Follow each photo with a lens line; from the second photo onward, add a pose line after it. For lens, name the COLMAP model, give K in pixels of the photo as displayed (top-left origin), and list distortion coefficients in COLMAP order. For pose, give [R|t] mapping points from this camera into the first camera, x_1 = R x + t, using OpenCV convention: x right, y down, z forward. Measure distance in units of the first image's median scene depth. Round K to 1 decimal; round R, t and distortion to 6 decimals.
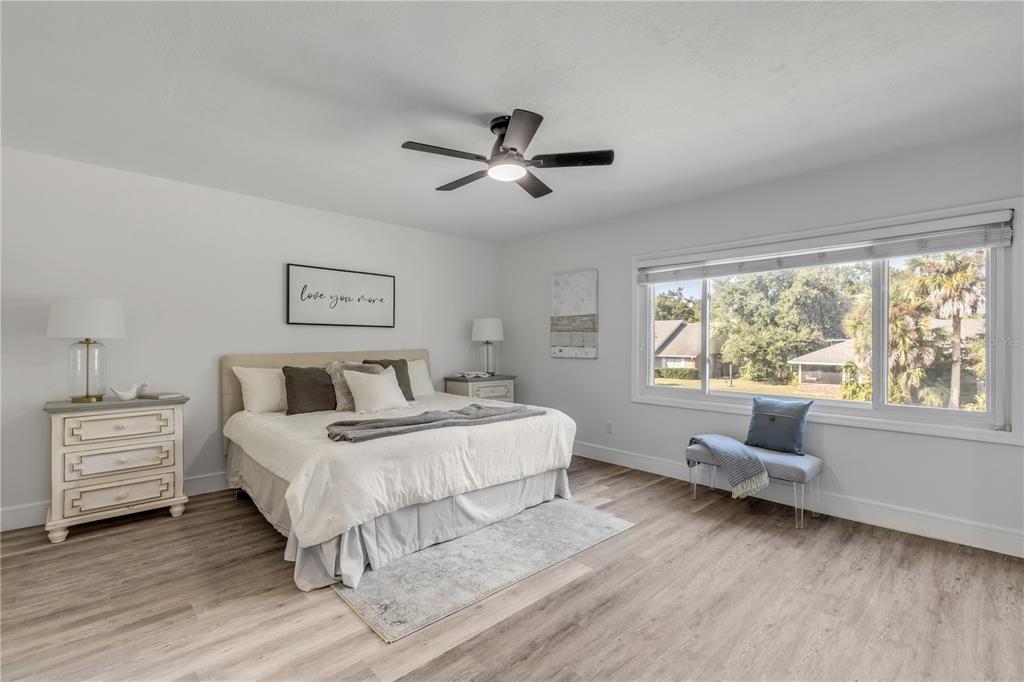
lens RADIAL K [[463.0, 0, 509.6], [0, 463.0, 339.4], [0, 0, 1]] dist [0.006520, -0.000523]
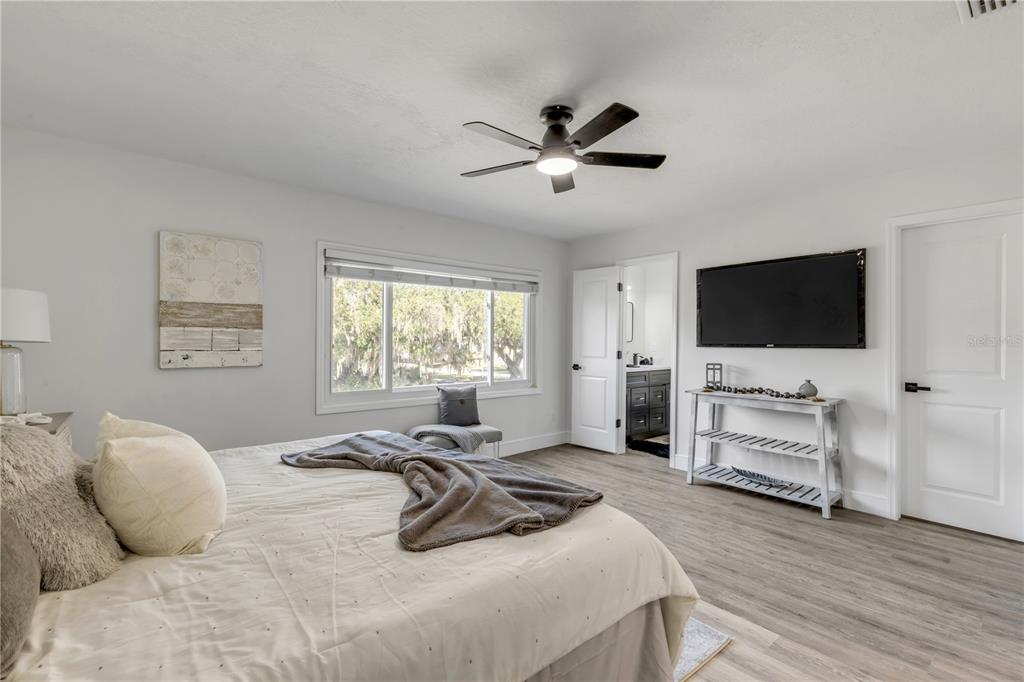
lens RADIAL K [[480.0, 0, 512.0], [0, 480.0, 341.0], [0, 0, 1]] dist [0.002465, -0.000050]
pose [[0.036023, -0.015551, 0.999230, -0.553097], [-0.024616, 0.999562, 0.016444, -0.019934], [-0.999048, -0.025189, 0.035625, 0.577757]]
